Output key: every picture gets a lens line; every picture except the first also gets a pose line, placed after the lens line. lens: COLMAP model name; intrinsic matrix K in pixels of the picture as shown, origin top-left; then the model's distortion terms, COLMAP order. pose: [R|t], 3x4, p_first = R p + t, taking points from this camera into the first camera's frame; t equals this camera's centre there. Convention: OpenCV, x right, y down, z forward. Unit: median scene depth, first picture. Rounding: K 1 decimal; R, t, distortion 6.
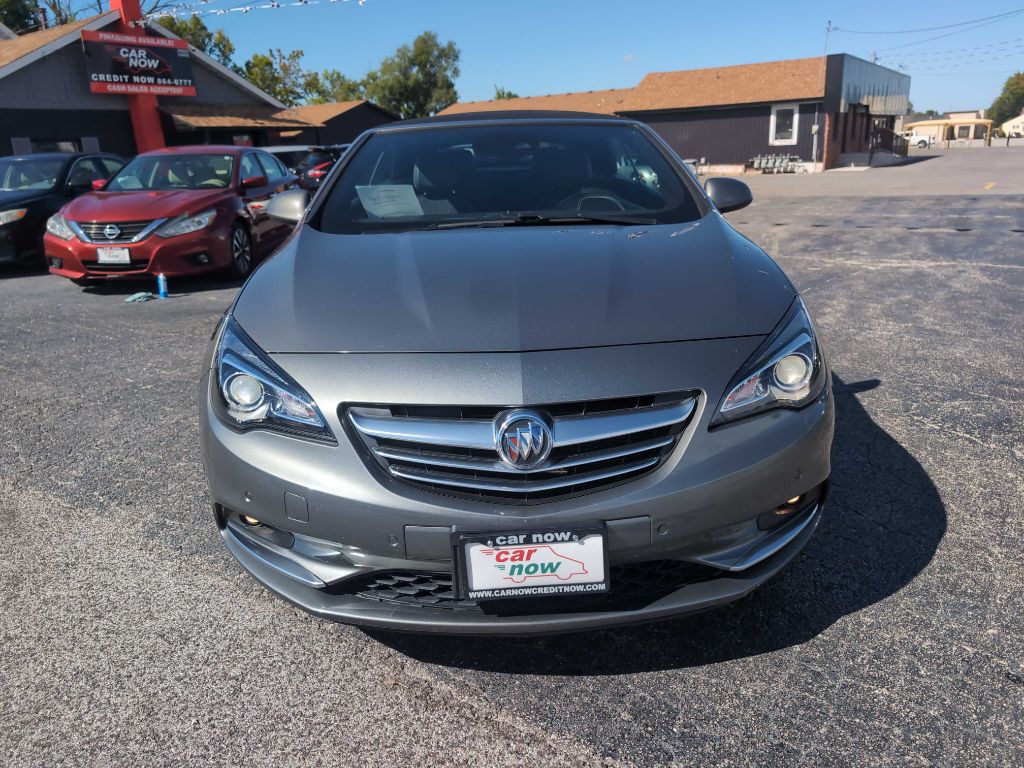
lens RADIAL K [[739.1, 0, 514.7], [0, 739.1, 379.8], [0, 0, 1]] dist [0.014153, -0.009488]
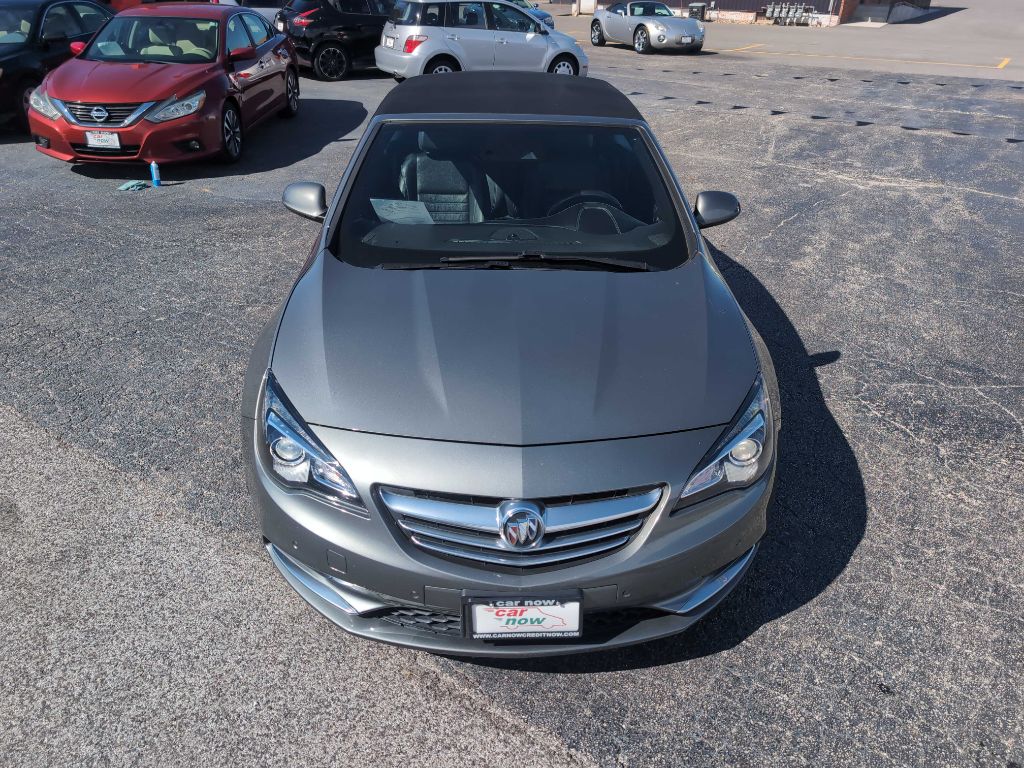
lens RADIAL K [[739.1, 0, 518.0], [0, 739.1, 372.9], [0, 0, 1]] dist [0.014153, -0.009488]
pose [[0.998548, 0.043103, 0.032316, -0.039612], [-0.048937, 0.976570, 0.209564, -0.376999], [-0.022526, -0.210841, 0.977261, -0.145291]]
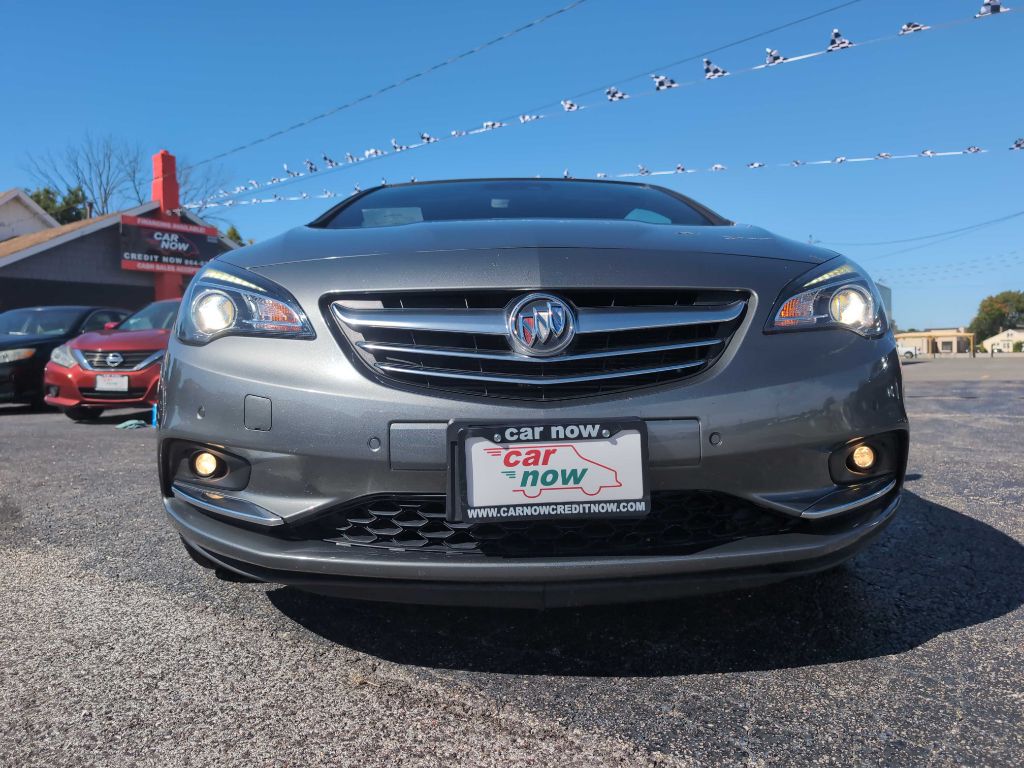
lens RADIAL K [[739.1, 0, 507.3], [0, 739.1, 374.6], [0, 0, 1]] dist [0.014153, -0.009488]
pose [[0.999696, 0.021638, -0.011852, -0.012569], [-0.024080, 0.960318, -0.277865, 0.317784], [0.005370, 0.278066, 0.960547, 0.194494]]
